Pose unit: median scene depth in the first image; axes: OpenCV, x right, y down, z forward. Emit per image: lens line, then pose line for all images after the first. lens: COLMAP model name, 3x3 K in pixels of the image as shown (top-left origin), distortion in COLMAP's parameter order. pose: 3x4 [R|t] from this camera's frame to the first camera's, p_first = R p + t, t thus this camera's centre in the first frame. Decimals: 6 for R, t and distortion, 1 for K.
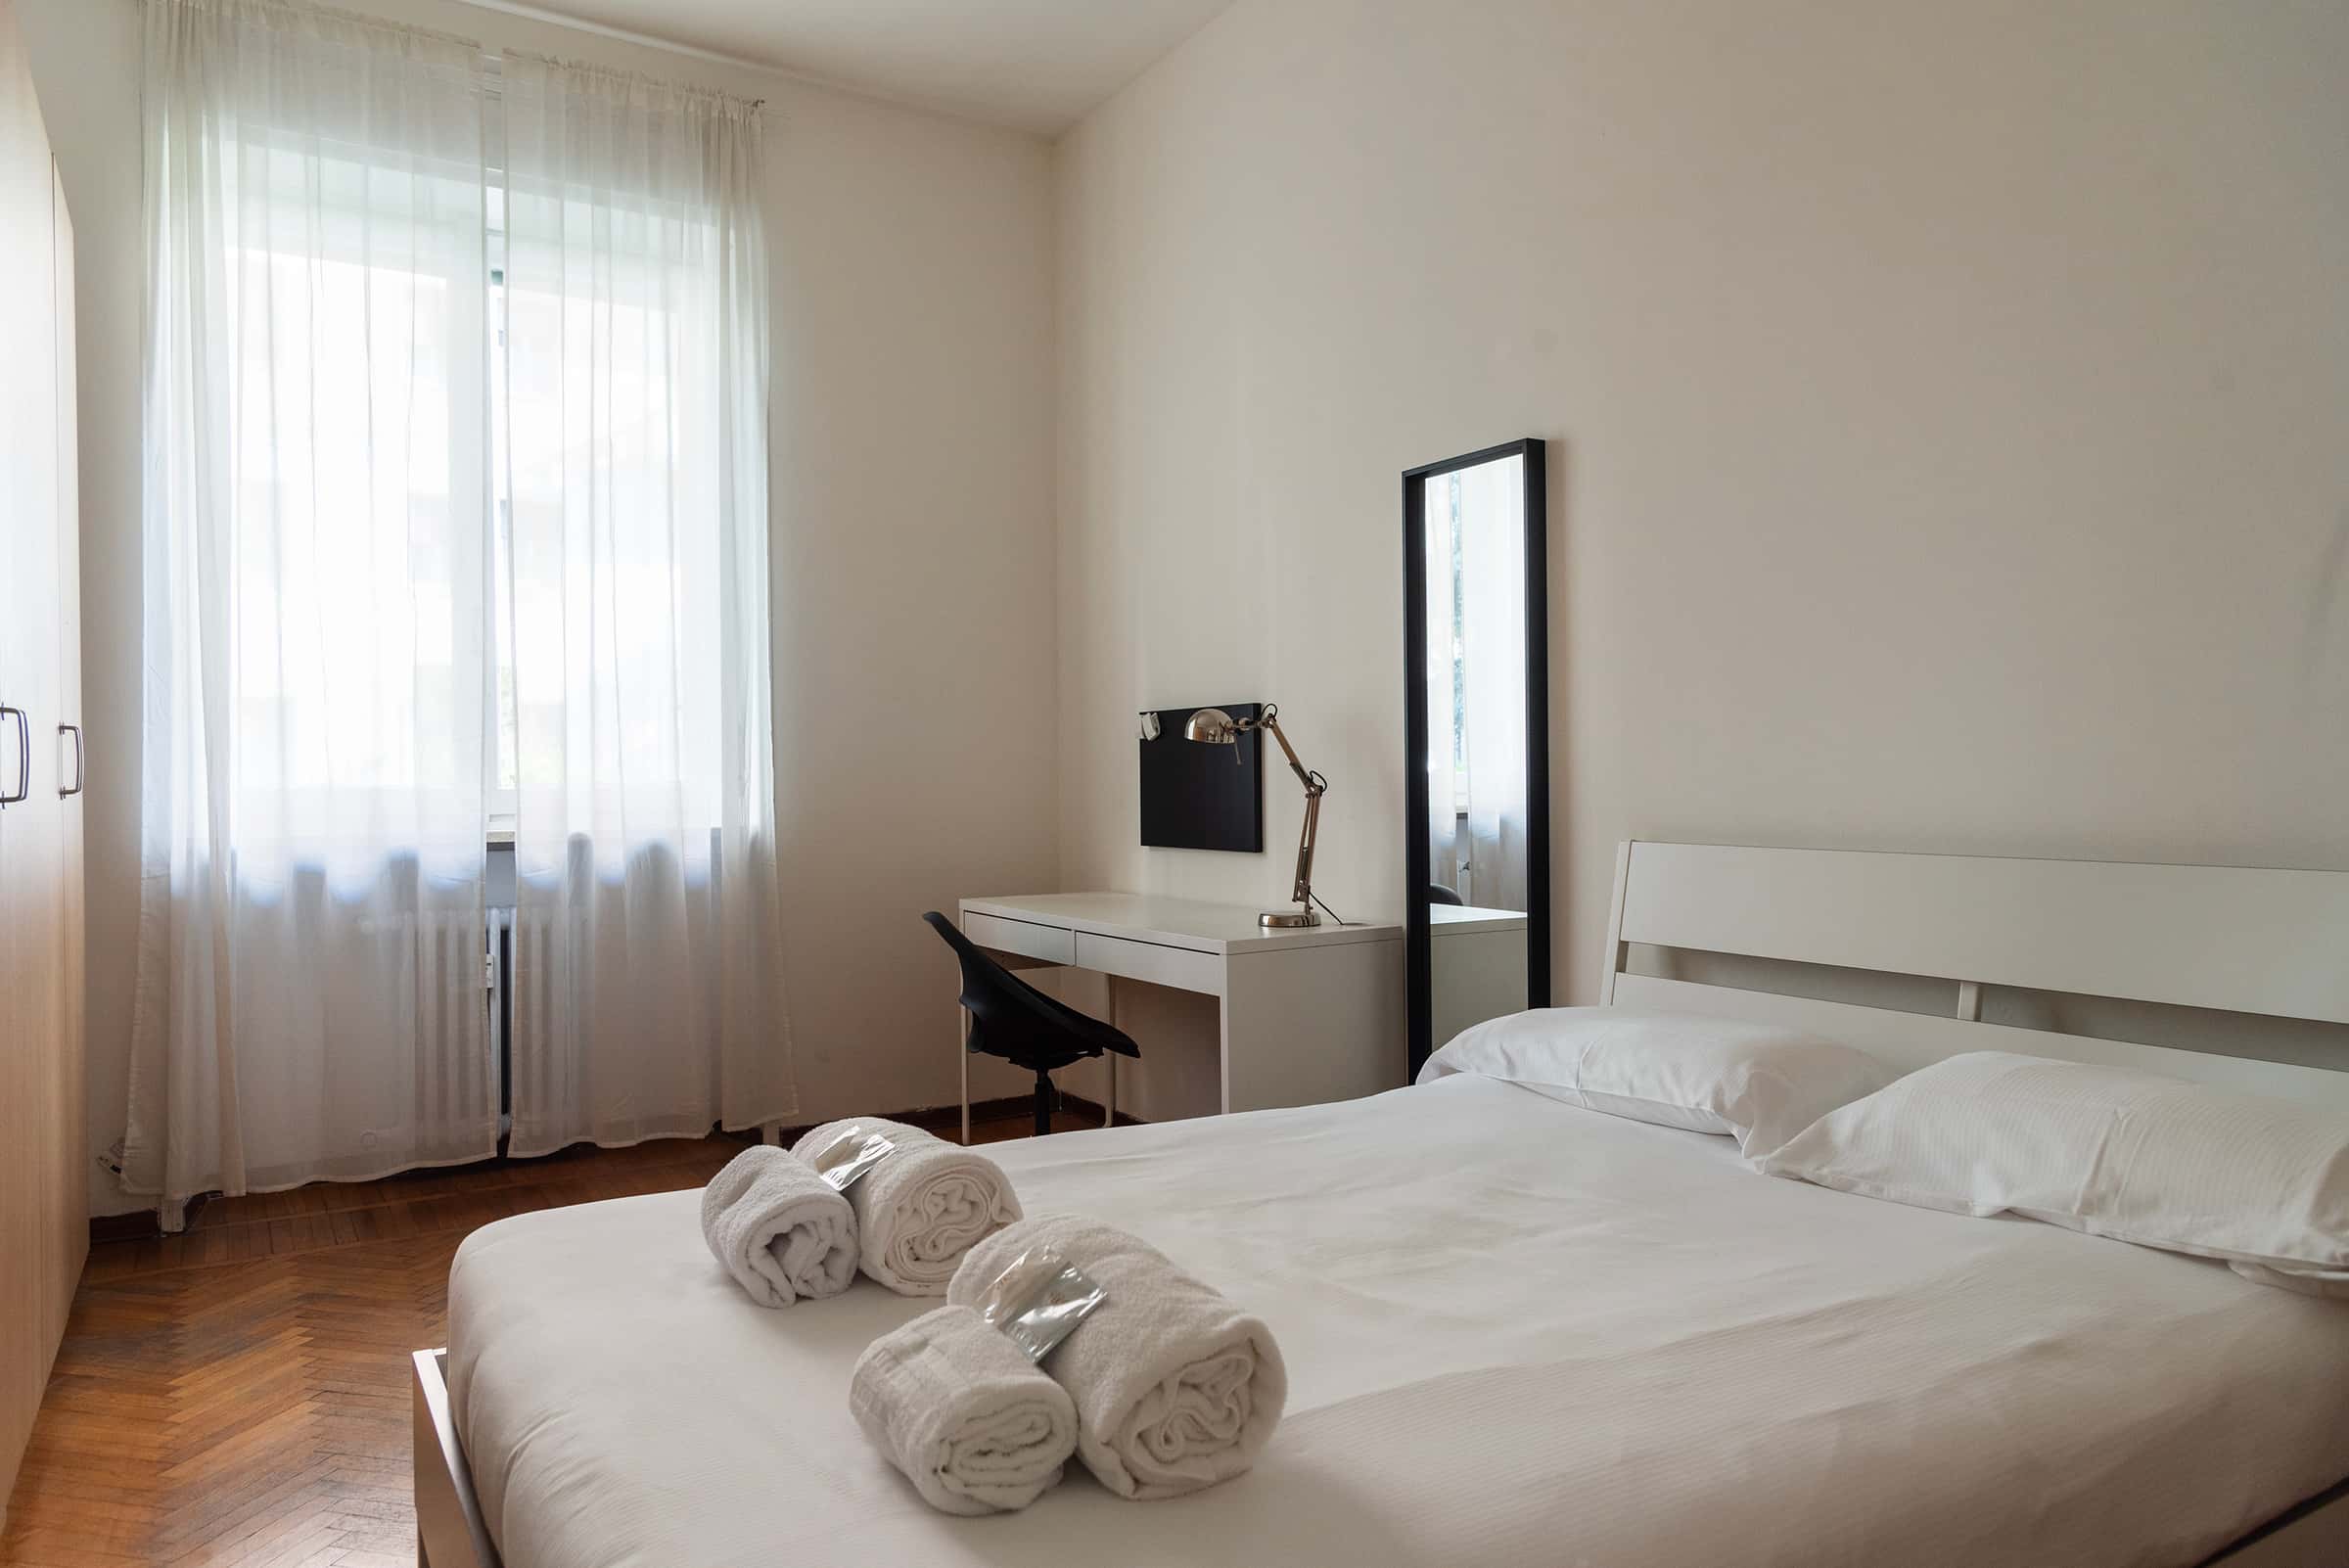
lens RADIAL K [[1595.3, 0, 1193.5], [0, 1595.3, 779.7], [0, 0, 1]] dist [-0.001906, -0.000822]
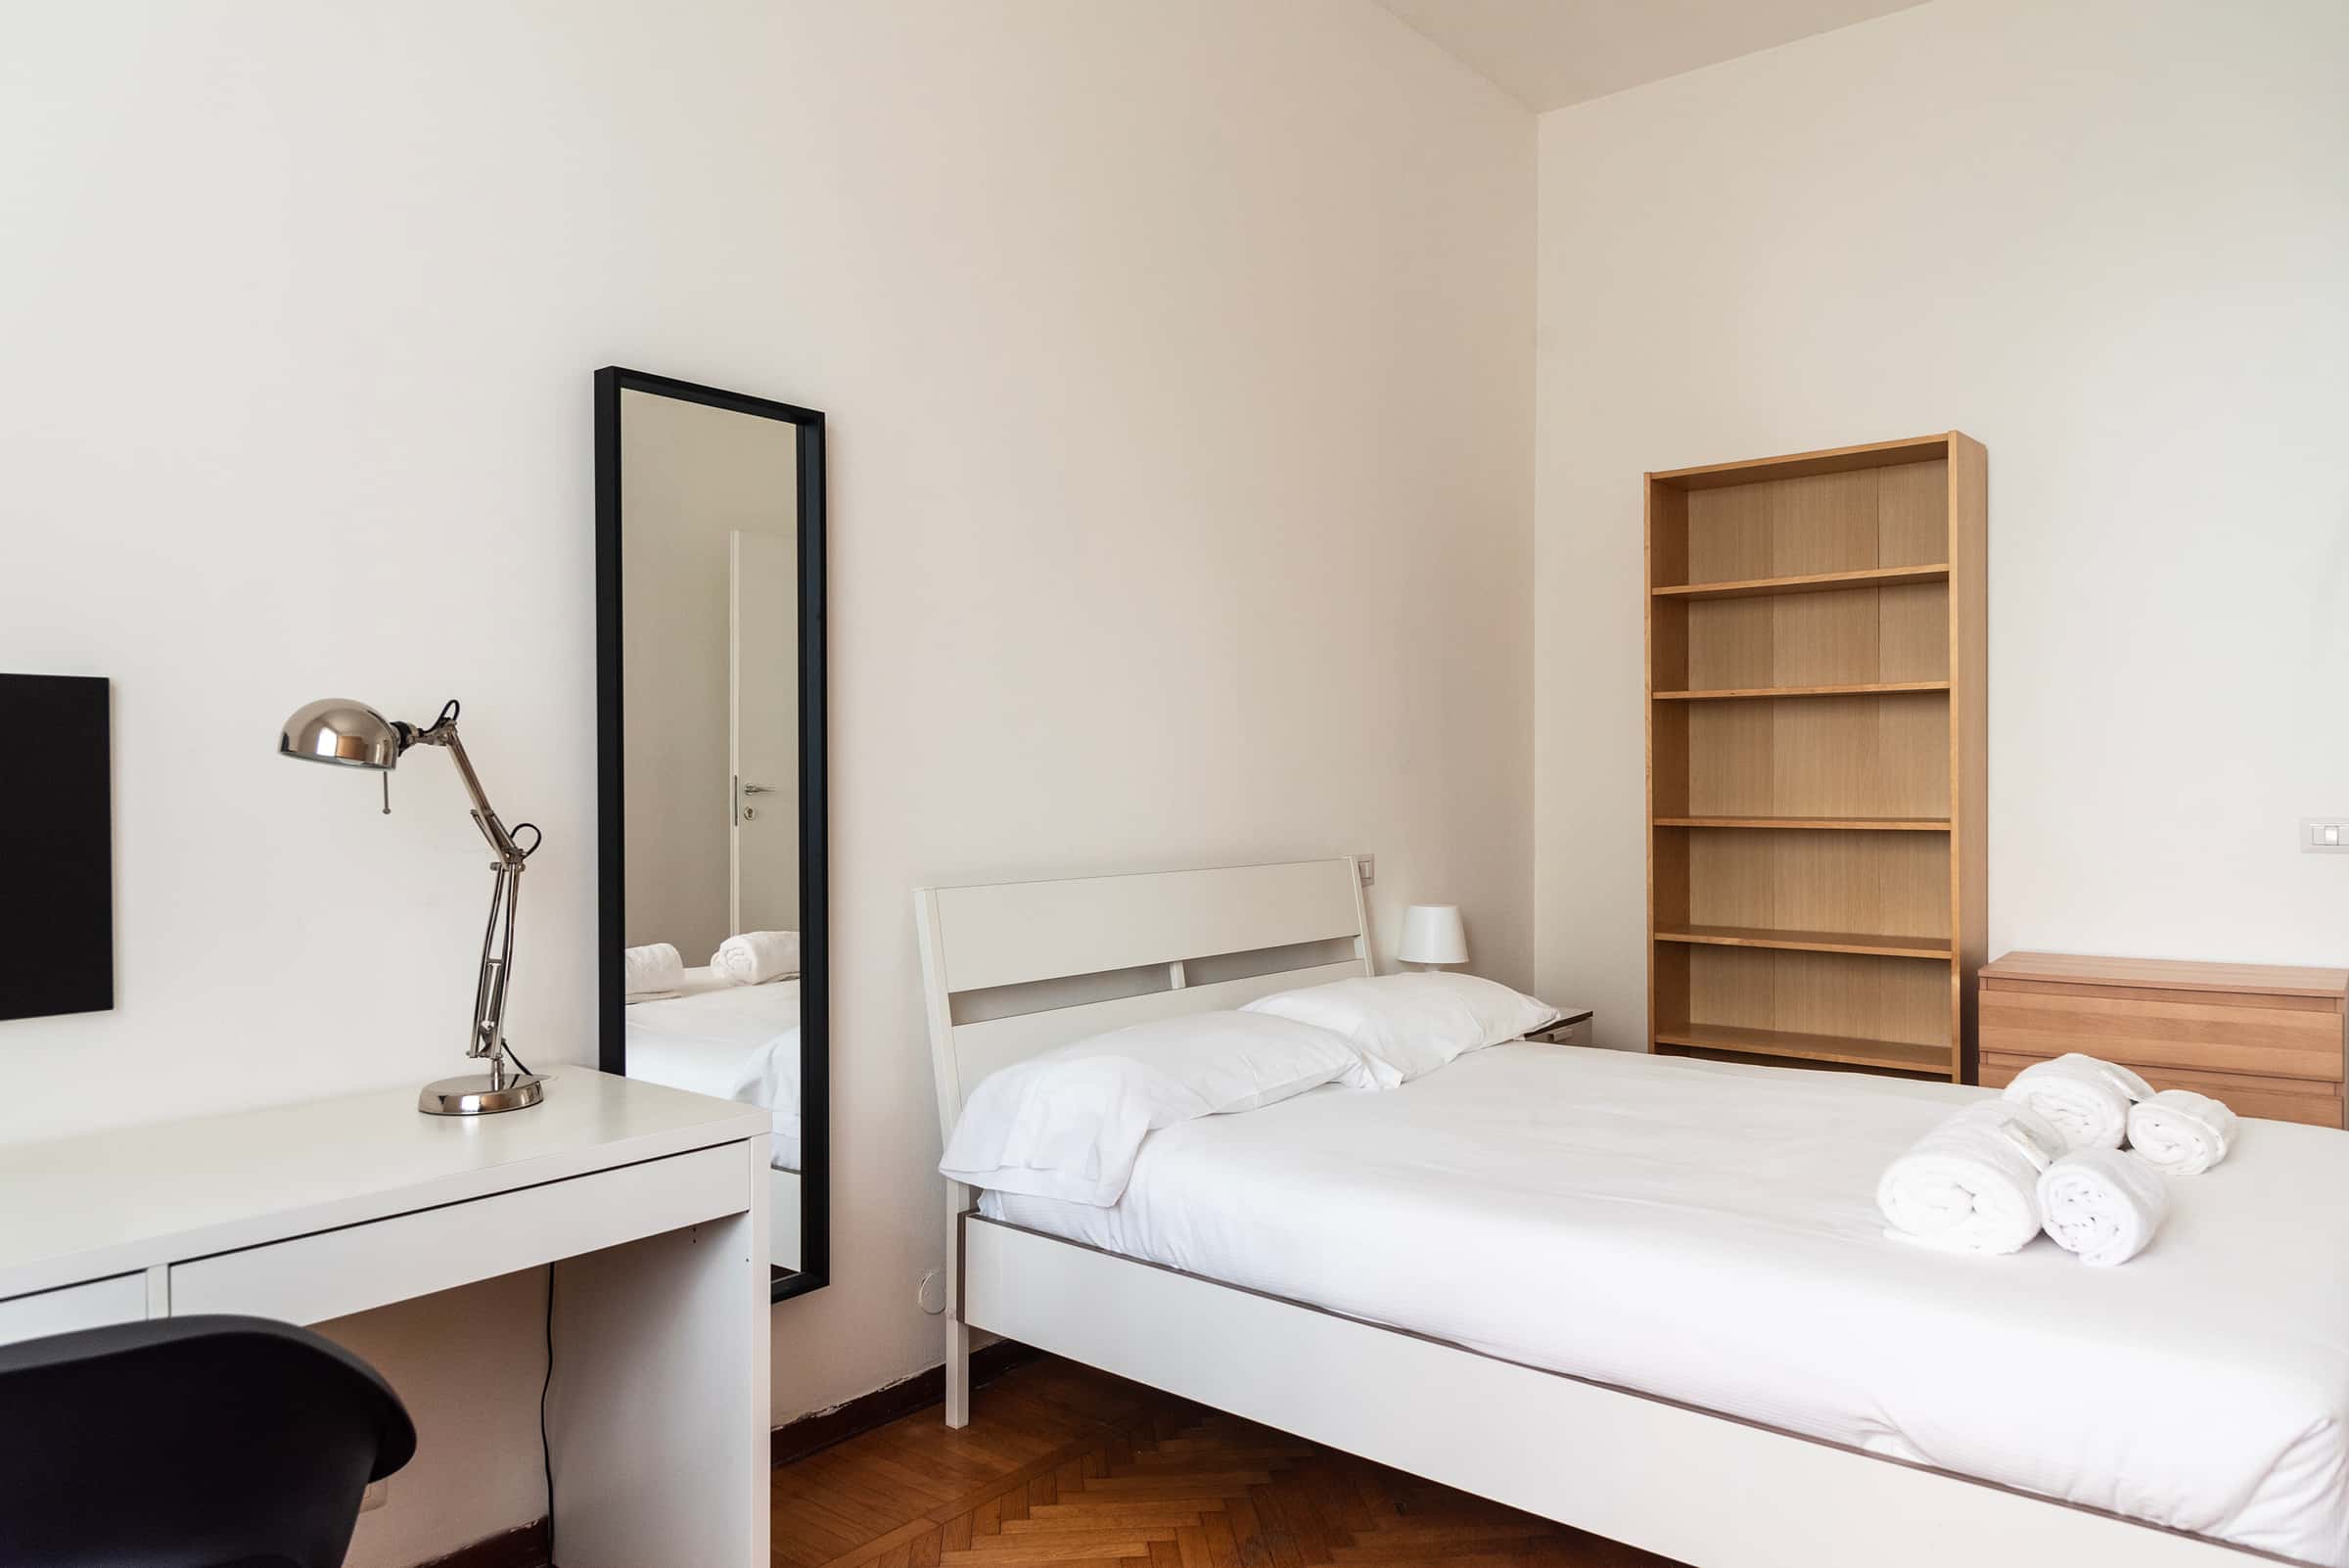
lens RADIAL K [[1595.3, 0, 1198.8], [0, 1595.3, 790.1], [0, 0, 1]] dist [-0.001906, -0.000822]
pose [[-0.341516, 0.004877, 0.939863, -0.553604], [0.010323, 0.999946, -0.001438, -0.014415], [-0.939819, 0.009212, -0.341548, 0.966502]]
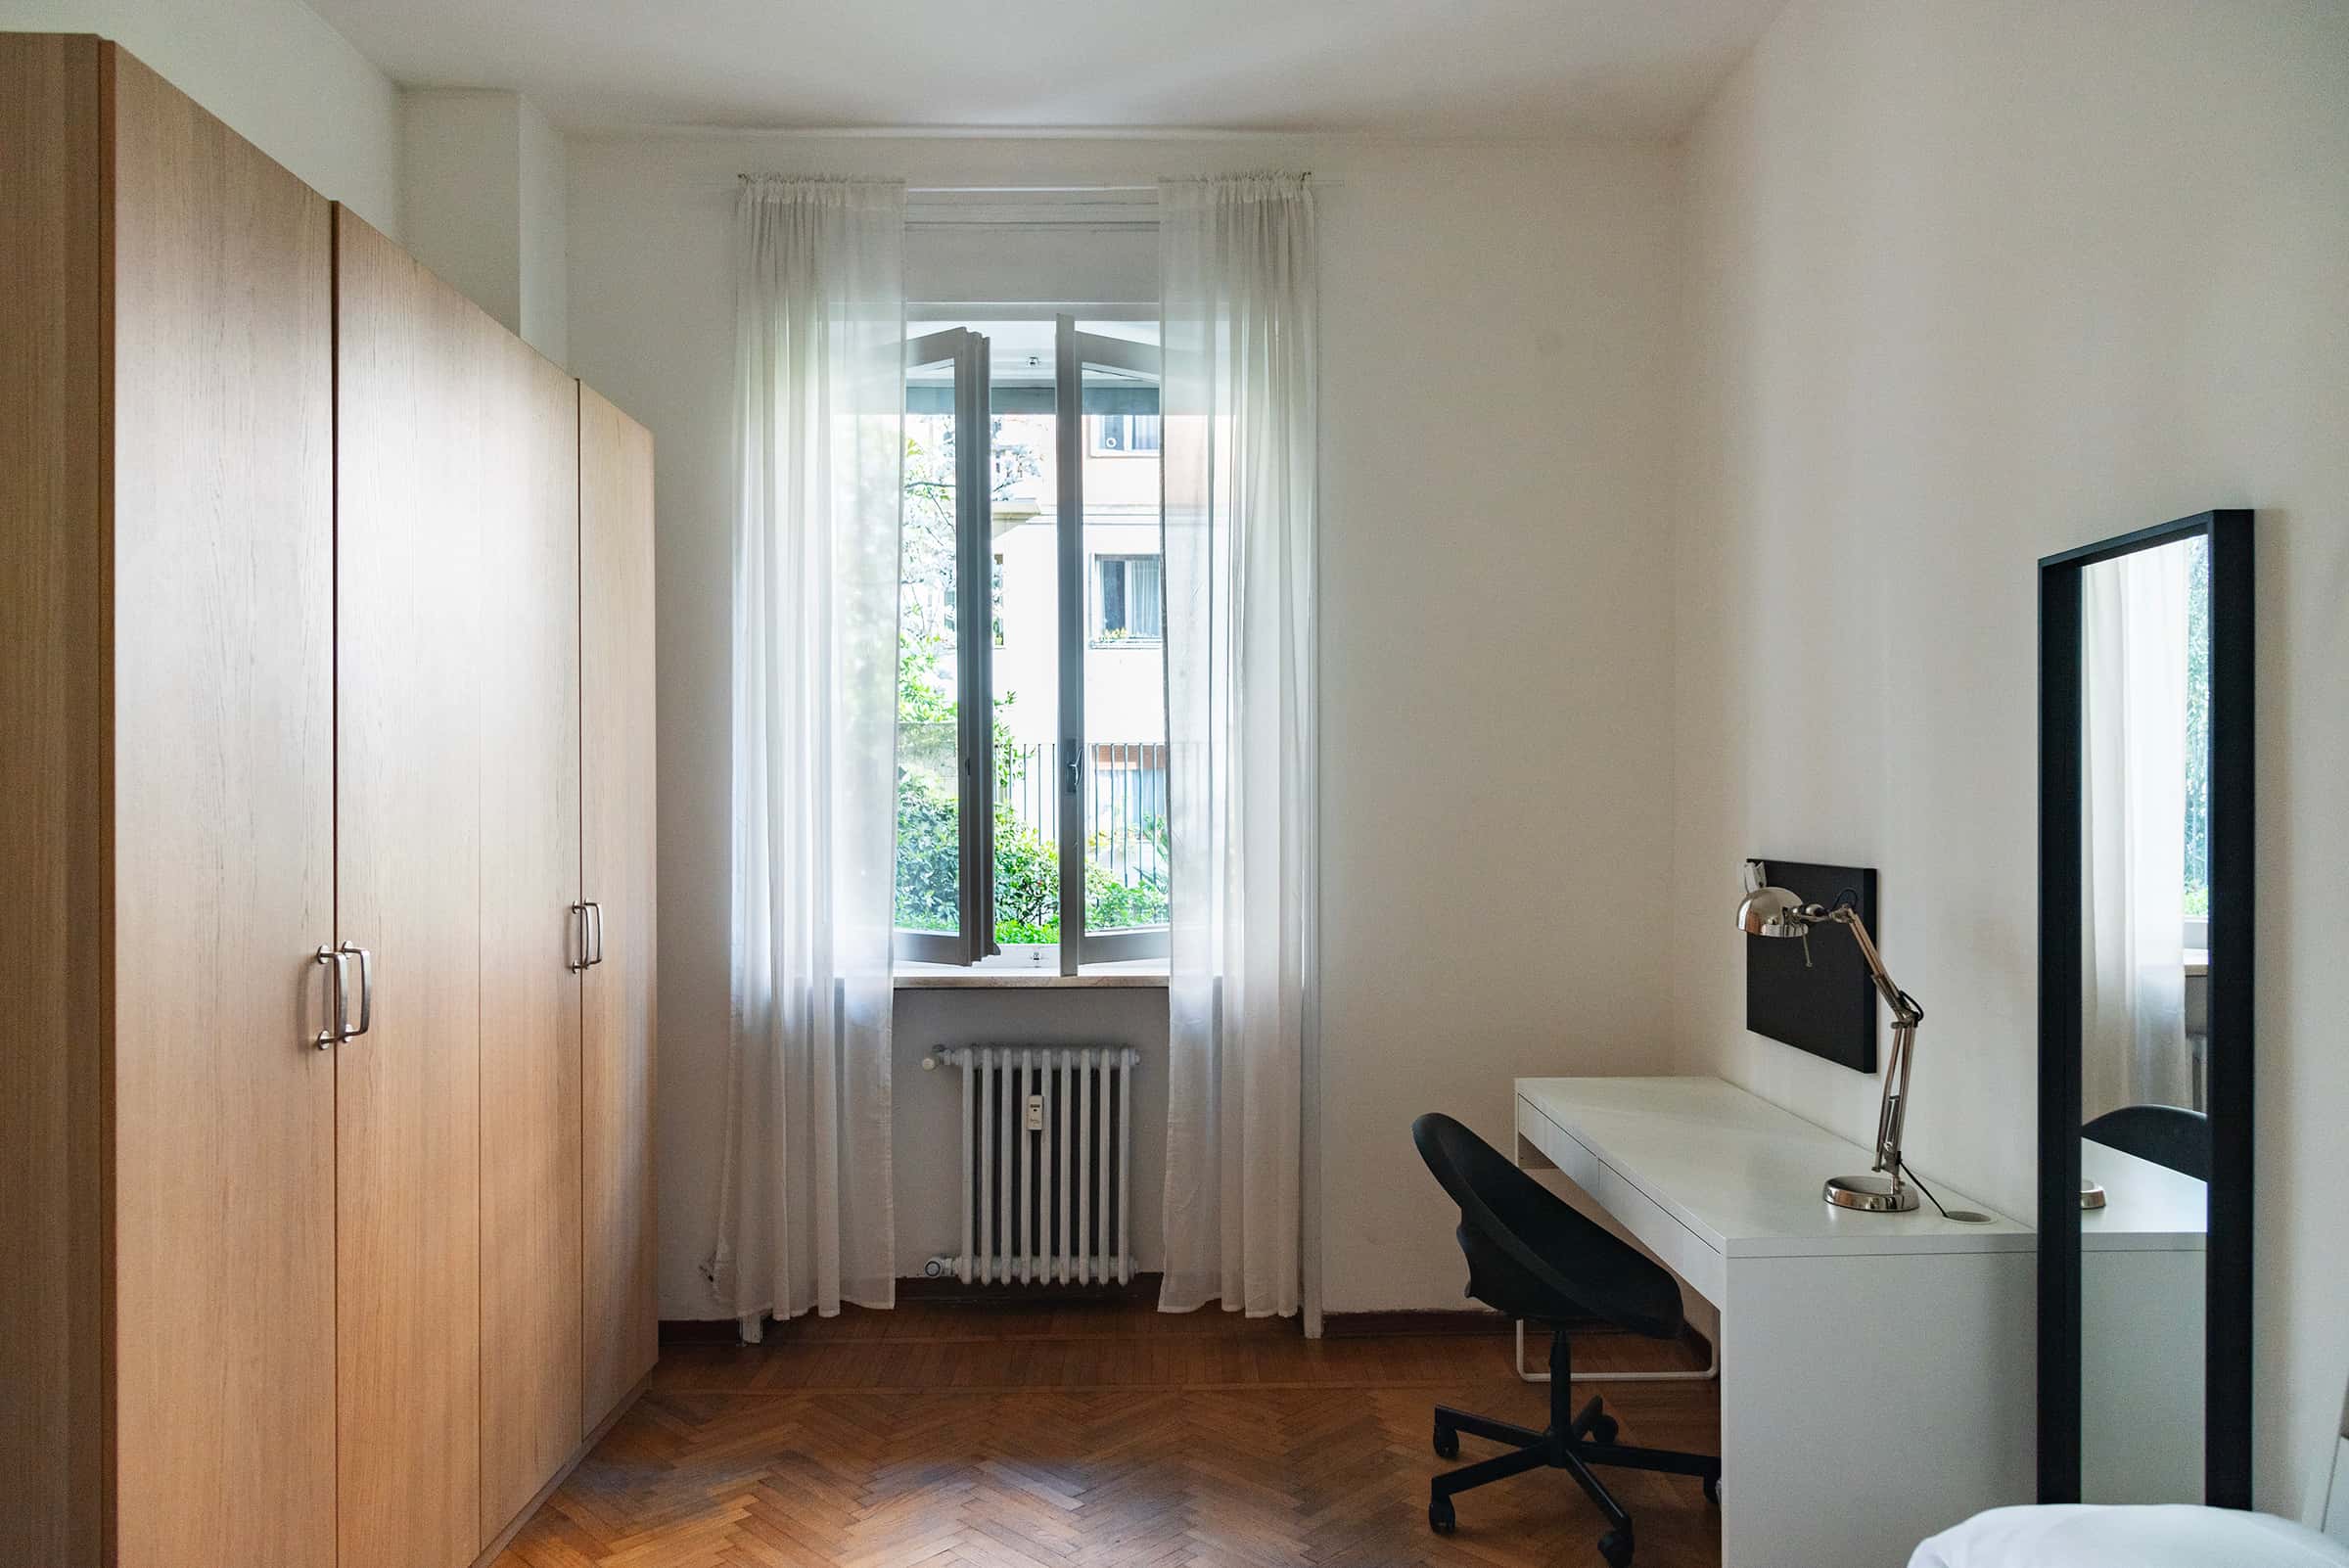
lens RADIAL K [[1595.3, 0, 1181.5], [0, 1595.3, 798.0], [0, 0, 1]] dist [-0.001906, -0.000822]
pose [[0.851071, 0.006943, -0.525004, 0.172544], [-0.005517, 0.999976, 0.004281, -0.091704], [0.525021, -0.000747, 0.851089, 0.235119]]
